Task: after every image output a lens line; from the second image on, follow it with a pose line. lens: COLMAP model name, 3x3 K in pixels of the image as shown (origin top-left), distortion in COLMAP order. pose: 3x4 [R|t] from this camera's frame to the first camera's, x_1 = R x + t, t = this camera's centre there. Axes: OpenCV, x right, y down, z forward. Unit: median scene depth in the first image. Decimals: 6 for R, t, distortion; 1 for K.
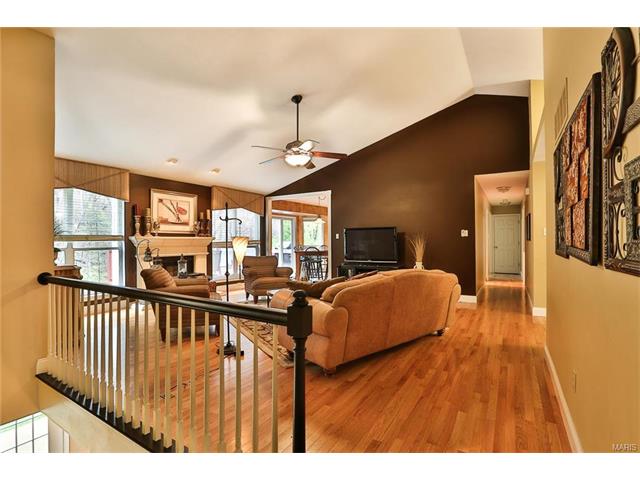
lens RADIAL K [[312.2, 0, 320.0], [0, 312.2, 240.0], [0, 0, 1]] dist [-0.055747, 0.000234]
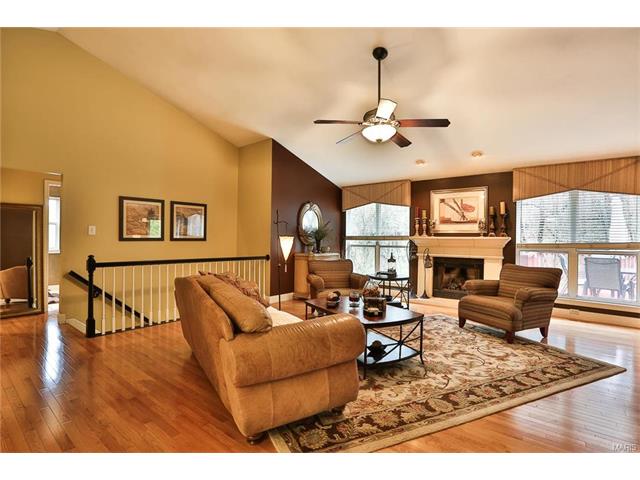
lens RADIAL K [[312.2, 0, 320.0], [0, 312.2, 240.0], [0, 0, 1]] dist [-0.055747, 0.000234]
pose [[-0.124203, -0.009007, -0.992216, 0.532215], [-0.019053, 0.999796, -0.006691, 0.014485], [0.992074, 0.018073, -0.124349, 0.729870]]
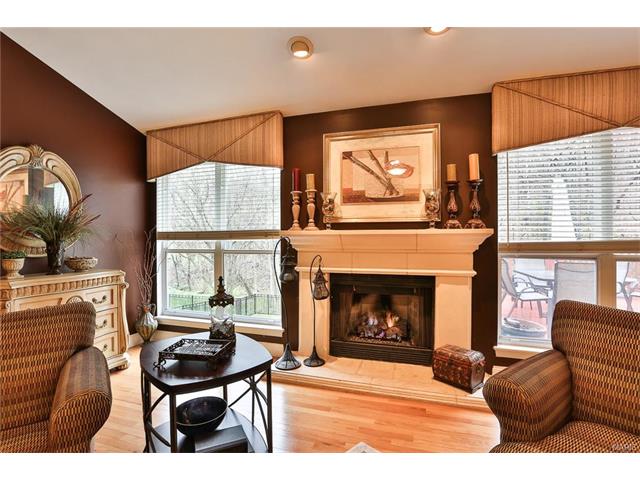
lens RADIAL K [[312.2, 0, 320.0], [0, 312.2, 240.0], [0, 0, 1]] dist [-0.055747, 0.000234]
pose [[0.243115, -0.007697, -0.969967, -0.061932], [-0.001735, 0.999963, -0.008370, 0.008248], [0.969996, 0.003718, 0.243093, 0.841229]]
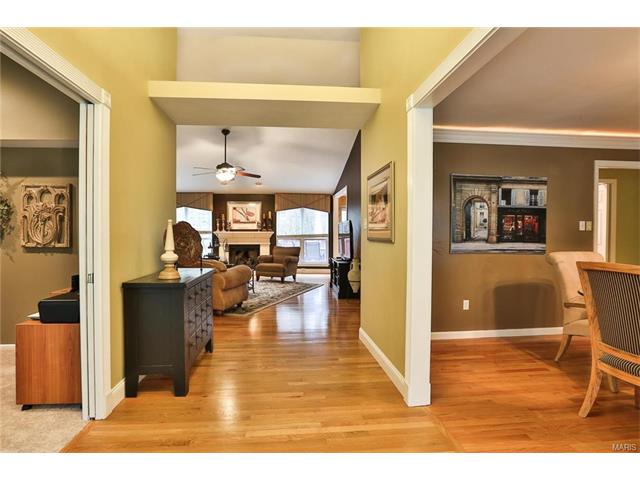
lens RADIAL K [[312.2, 0, 320.0], [0, 312.2, 240.0], [0, 0, 1]] dist [-0.055747, 0.000234]
pose [[0.627470, 0.007126, -0.778608, 0.988157], [0.000872, 0.999951, 0.009854, 0.017403], [0.778640, -0.006862, 0.627433, 0.344005]]
